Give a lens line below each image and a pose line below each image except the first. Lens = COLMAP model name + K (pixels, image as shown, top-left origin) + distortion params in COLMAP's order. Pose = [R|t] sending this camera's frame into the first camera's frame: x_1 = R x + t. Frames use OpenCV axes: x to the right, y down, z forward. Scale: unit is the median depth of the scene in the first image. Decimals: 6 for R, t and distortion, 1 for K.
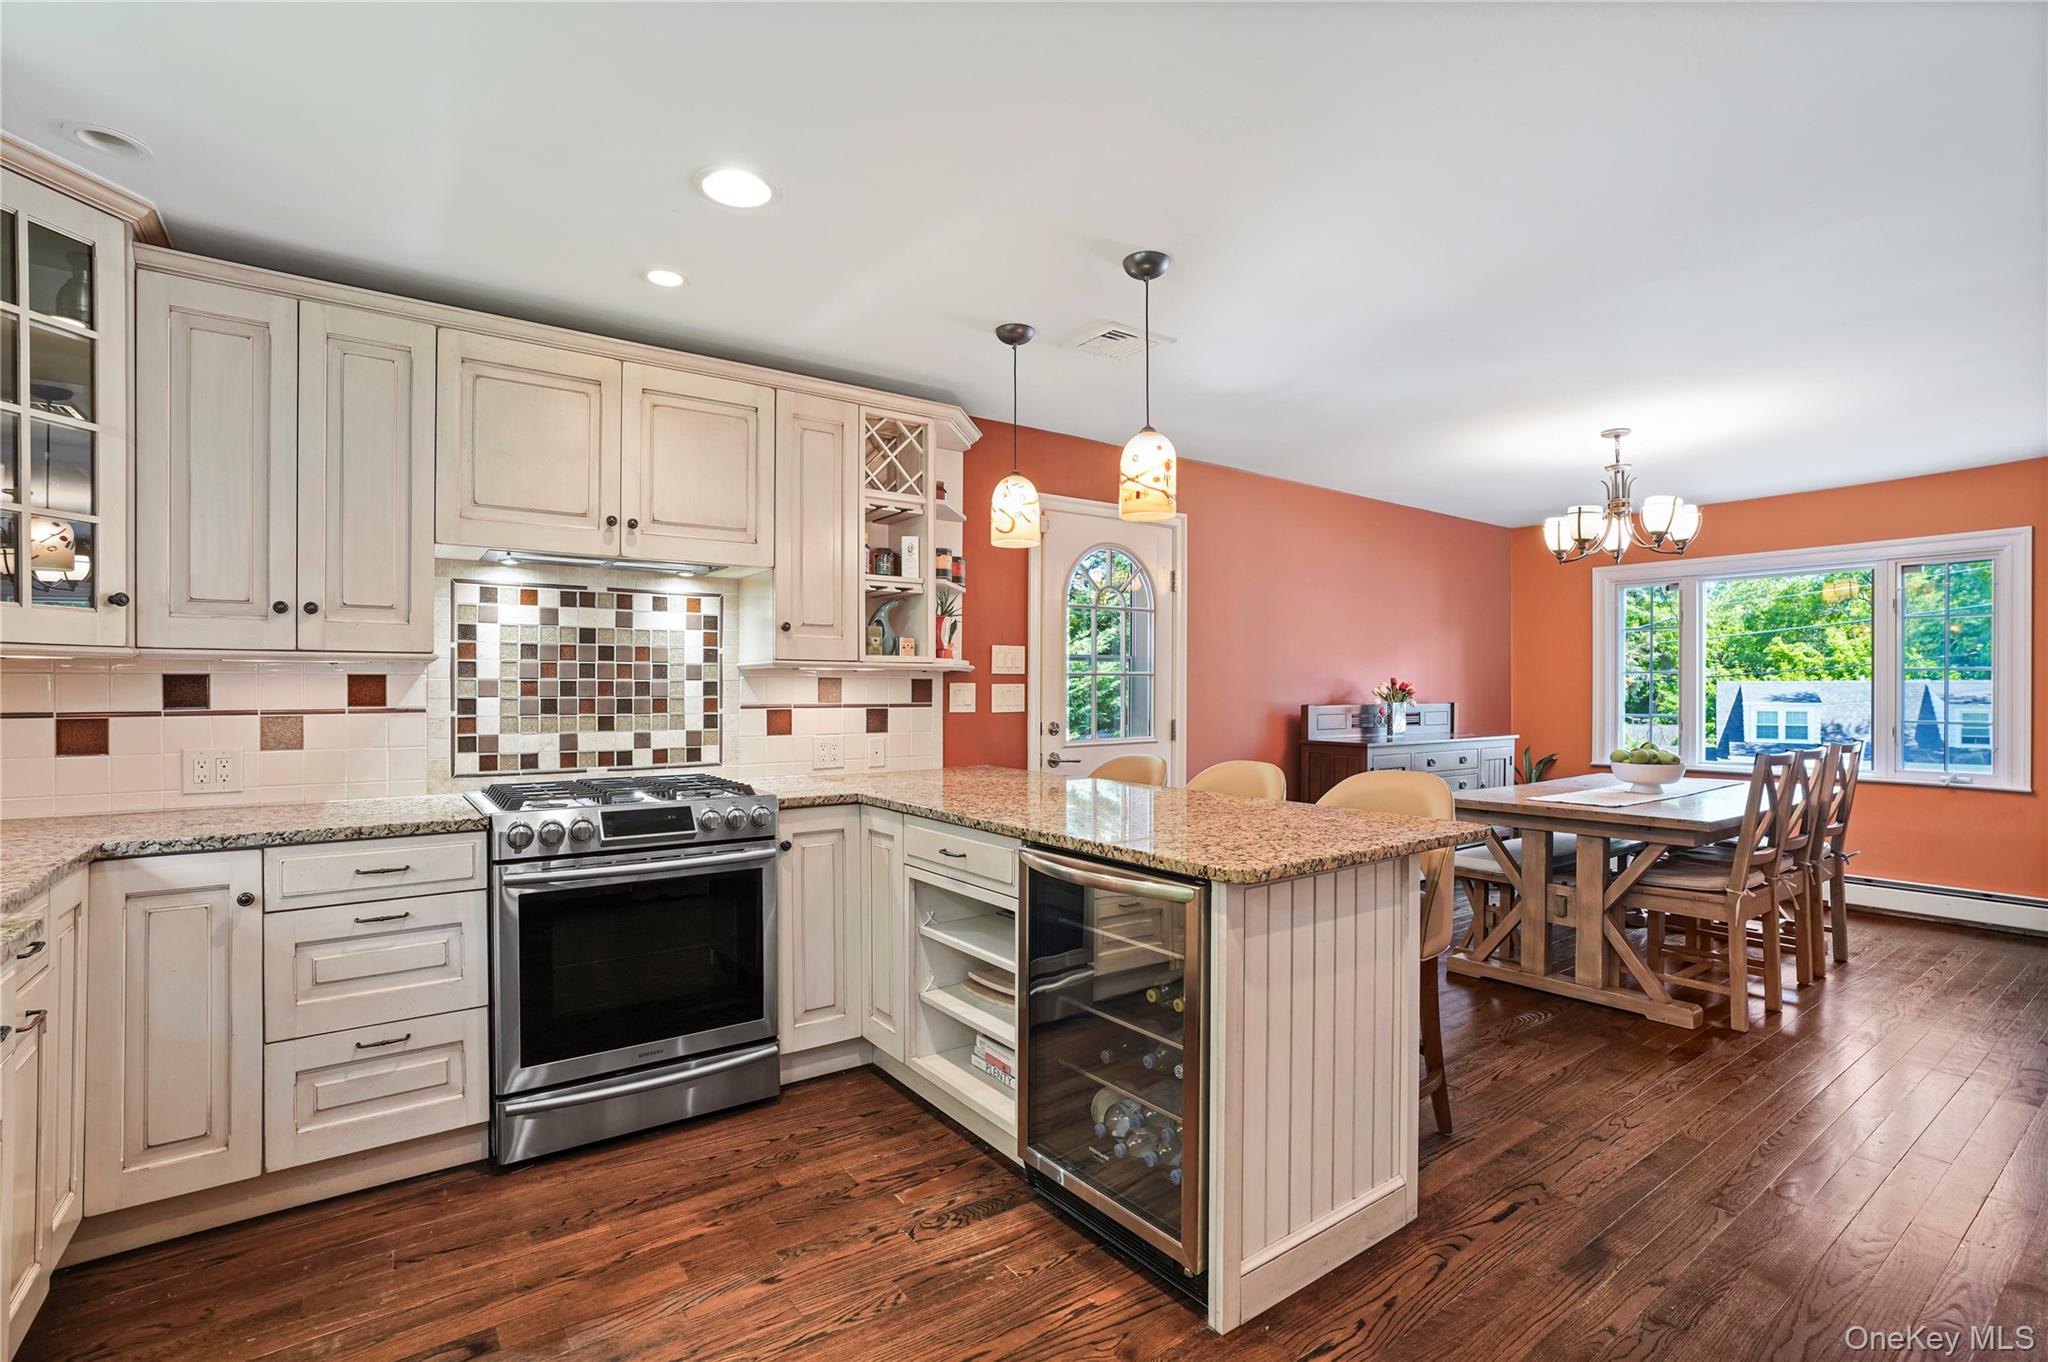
lens RADIAL K [[950.9, 0, 1130.0], [0, 950.9, 680.8], [0, 0, 1]] dist [-0.035131, 0.013082]
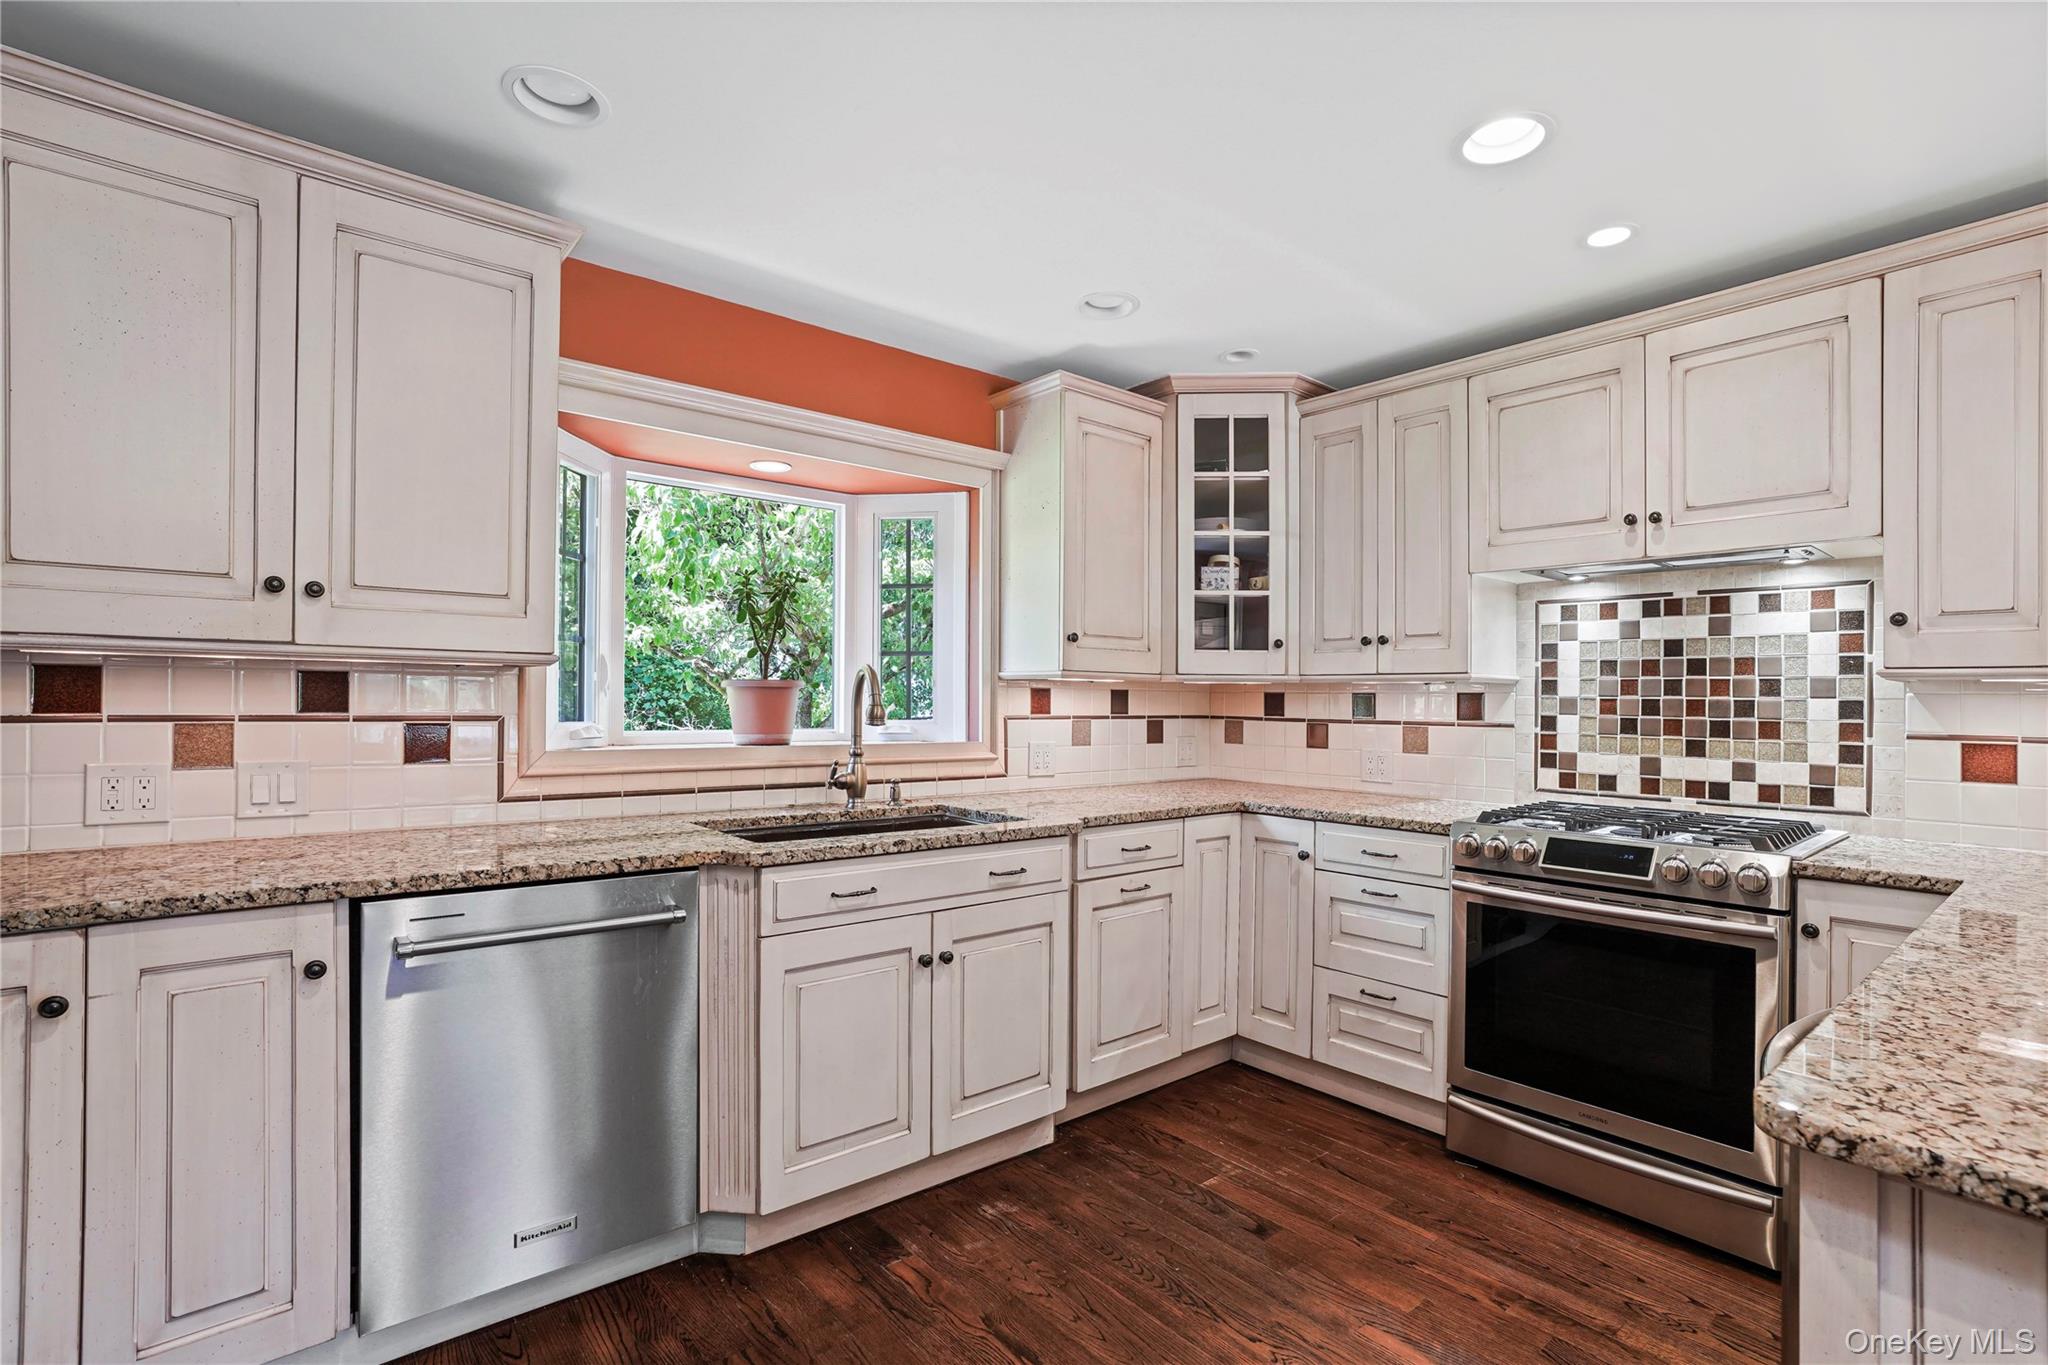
lens RADIAL K [[950.9, 0, 952.5], [0, 950.9, 700.2], [0, 0, 1]] dist [-0.035131, 0.013082]
pose [[-0.013691, 0.001371, -0.999905, 0.328009], [-0.003707, 0.999992, 0.001422, 0.002645], [0.999899, 0.003726, -0.013686, 0.350002]]
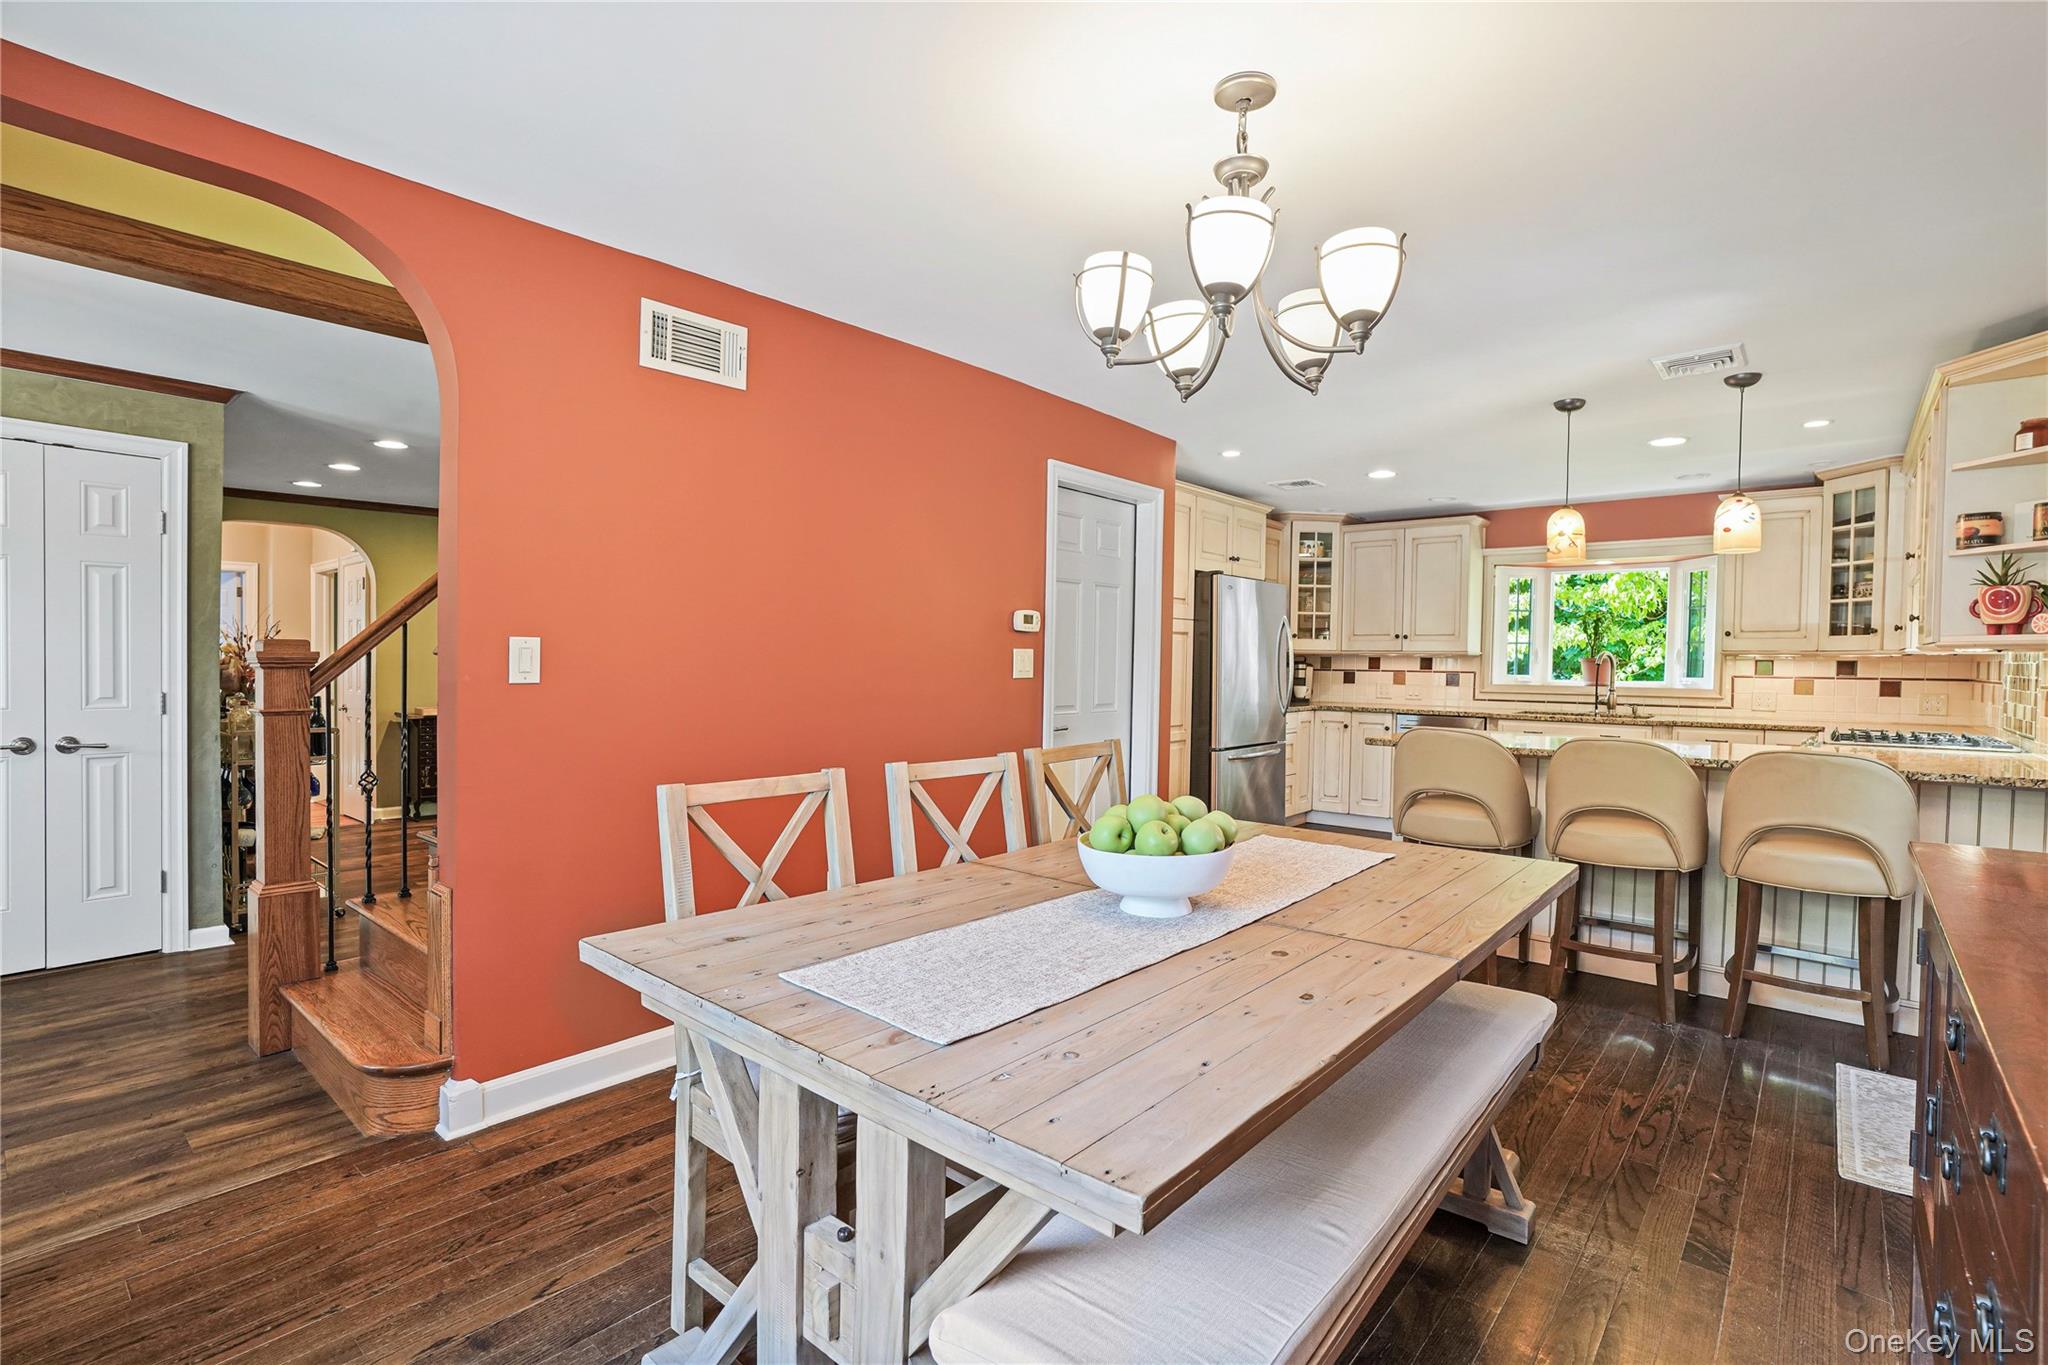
lens RADIAL K [[950.9, 0, 1094.7], [0, 950.9, 685.3], [0, 0, 1]] dist [-0.035131, 0.013082]
pose [[-0.976450, -0.002857, -0.215726, 0.978200], [-0.007011, 0.999804, 0.018494, 0.014917], [0.215631, 0.019571, -0.976279, 2.057382]]
